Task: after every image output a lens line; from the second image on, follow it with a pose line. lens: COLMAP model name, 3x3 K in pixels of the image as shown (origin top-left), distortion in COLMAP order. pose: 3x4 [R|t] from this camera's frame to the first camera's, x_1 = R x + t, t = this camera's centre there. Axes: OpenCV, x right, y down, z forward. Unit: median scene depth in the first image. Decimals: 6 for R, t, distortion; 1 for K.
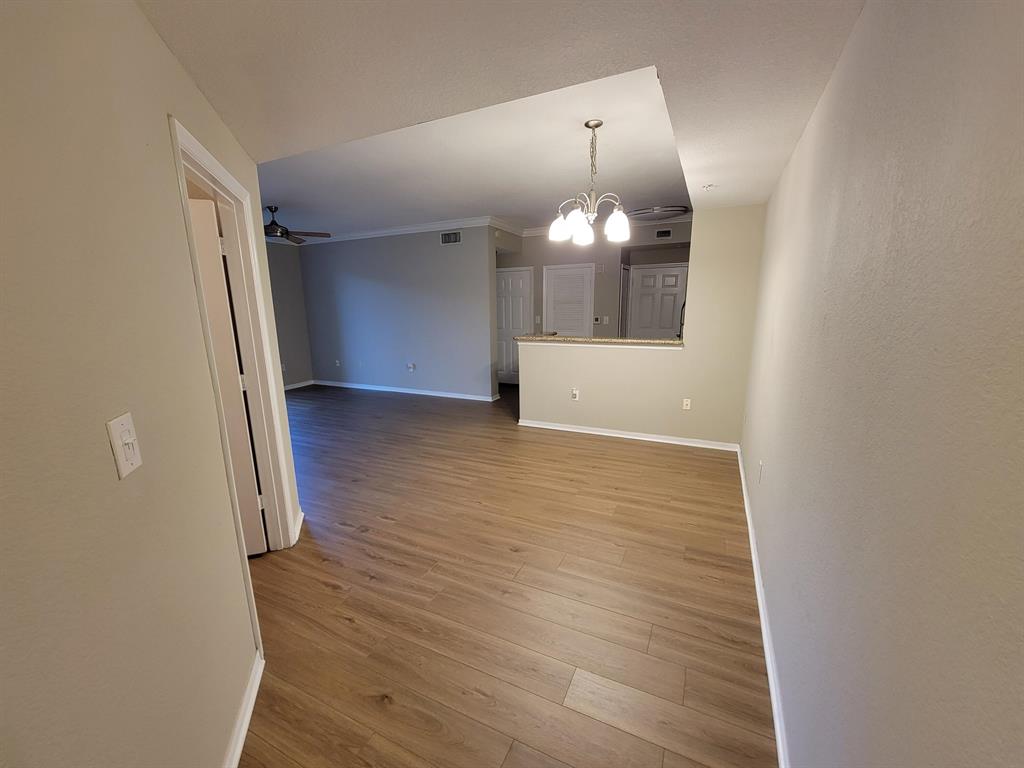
lens RADIAL K [[416.4, 0, 514.1], [0, 416.4, 389.5], [0, 0, 1]] dist [-0.000882, 0.000501]
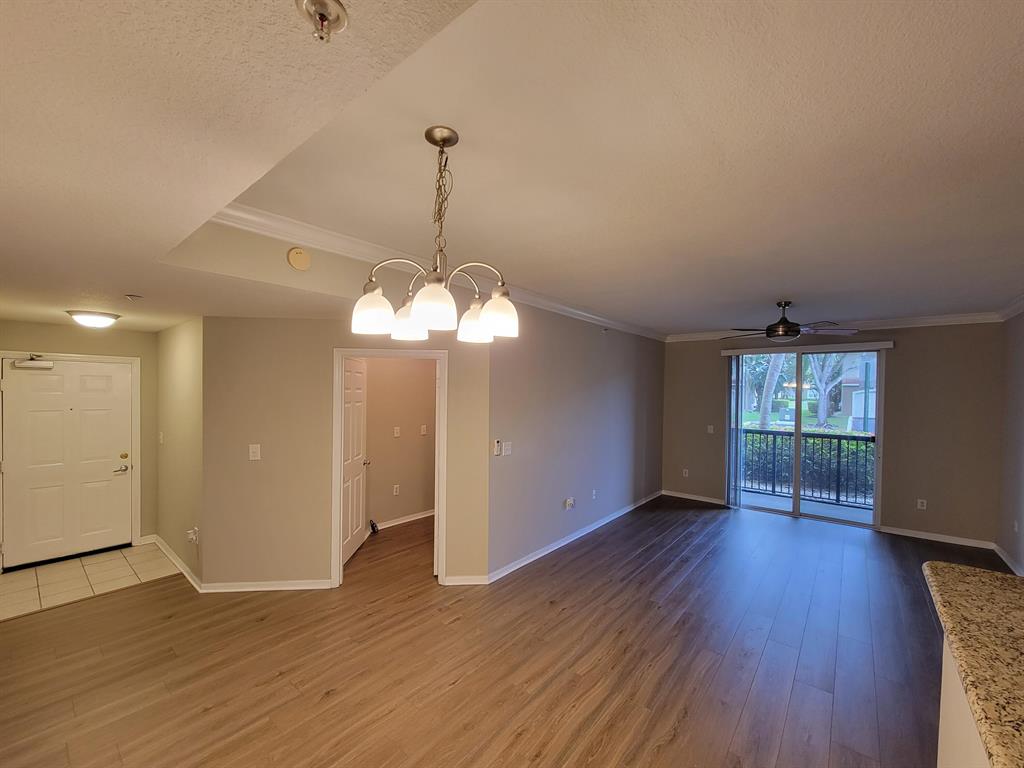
lens RADIAL K [[416.4, 0, 503.1], [0, 416.4, 390.4], [0, 0, 1]] dist [-0.000882, 0.000501]
pose [[-0.254548, 0.012830, -0.966975, 0.541814], [-0.202674, 0.976998, 0.066315, -0.284542], [0.945584, 0.212861, -0.246092, 0.985058]]
